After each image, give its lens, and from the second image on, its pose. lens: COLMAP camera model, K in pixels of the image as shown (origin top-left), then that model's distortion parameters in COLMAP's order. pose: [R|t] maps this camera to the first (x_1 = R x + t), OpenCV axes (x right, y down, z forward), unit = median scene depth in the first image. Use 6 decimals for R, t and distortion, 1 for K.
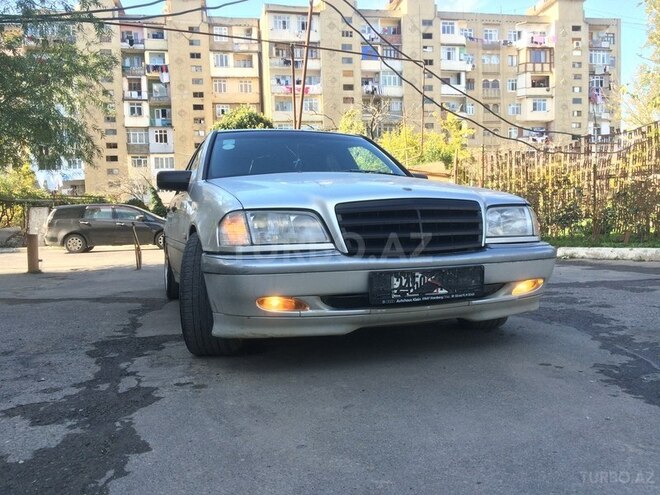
lens RADIAL K [[569.4, 0, 329.5], [0, 569.4, 250.5], [0, 0, 1]] dist [0.081048, -0.120165]
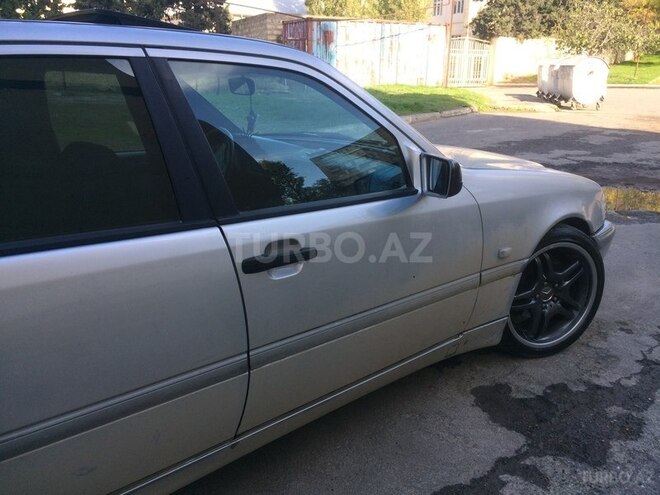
lens RADIAL K [[569.4, 0, 333.2], [0, 569.4, 246.3], [0, 0, 1]] dist [0.081048, -0.120165]
pose [[-0.361348, -0.245524, 0.899525, -0.047405], [0.059510, 0.956670, 0.285028, -0.014482], [-0.930530, 0.156525, -0.331079, 0.084822]]
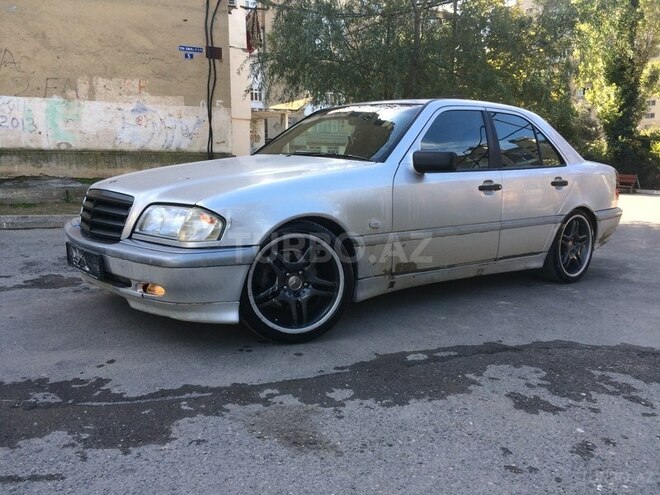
lens RADIAL K [[569.4, 0, 330.7], [0, 569.4, 246.3], [0, 0, 1]] dist [0.081048, -0.120165]
pose [[0.329942, 0.169083, -0.928735, 0.066559], [-0.070780, 0.985490, 0.154271, -0.009173], [0.941344, 0.014836, 0.337122, 0.046777]]
